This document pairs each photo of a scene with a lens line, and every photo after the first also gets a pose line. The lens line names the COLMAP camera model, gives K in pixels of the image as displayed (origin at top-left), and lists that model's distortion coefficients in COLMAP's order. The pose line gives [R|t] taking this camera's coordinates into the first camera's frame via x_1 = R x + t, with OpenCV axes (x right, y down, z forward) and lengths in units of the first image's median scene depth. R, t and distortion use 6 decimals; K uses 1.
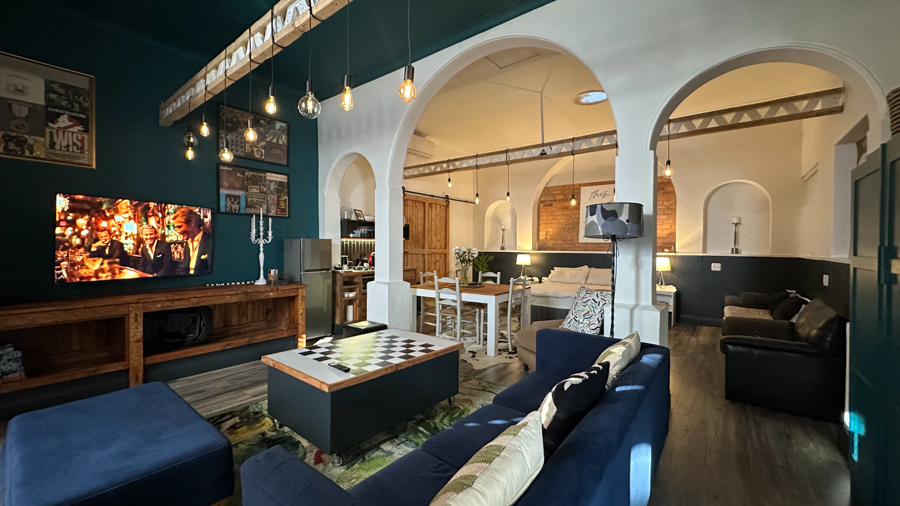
lens RADIAL K [[357.0, 0, 450.0], [0, 357.0, 253.0], [0, 0, 1]] dist [-0.001211, 0.000243]
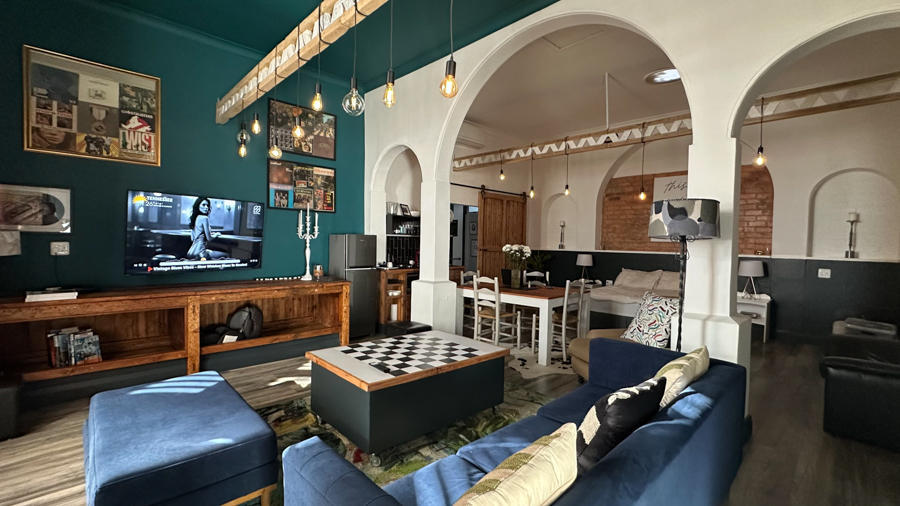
lens RADIAL K [[388.8, 0, 450.0], [0, 388.8, 253.0], [0, 0, 1]] dist [-0.000324, -0.000133]
pose [[0.990301, 0.016878, -0.137910, 0.016163], [-0.015763, 0.999834, 0.009172, -0.004957], [0.138042, -0.006909, 0.990402, -0.021409]]
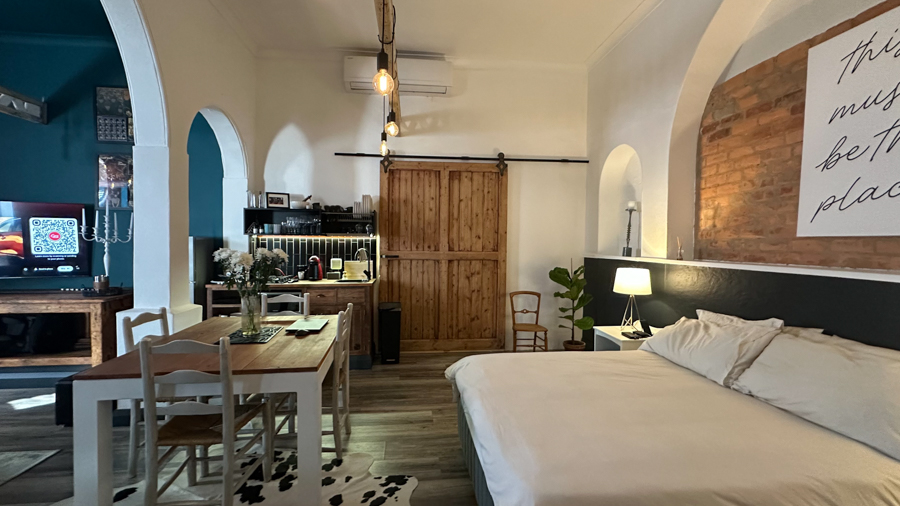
lens RADIAL K [[388.8, 0, 450.0], [0, 388.8, 253.0], [0, 0, 1]] dist [-0.000324, -0.000133]
pose [[0.694234, 0.018878, -0.719501, 0.885132], [-0.015279, 0.999817, 0.011491, -0.035134], [0.719587, 0.003016, 0.694396, 1.266981]]
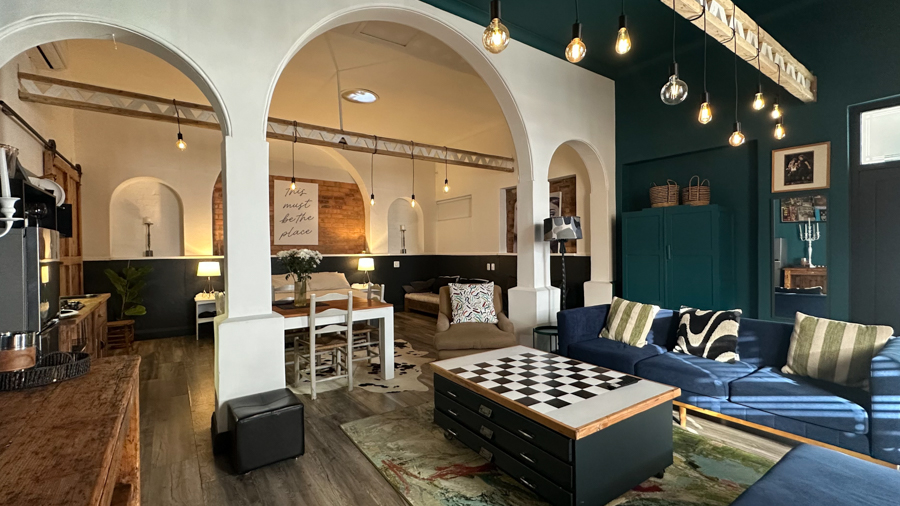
lens RADIAL K [[388.8, 0, 450.0], [0, 388.8, 253.0], [0, 0, 1]] dist [-0.000324, -0.000133]
pose [[0.296379, -0.016790, 0.954923, -0.869610], [0.027785, 0.999574, 0.008952, -0.013798], [-0.954666, 0.023880, 0.296719, 0.722932]]
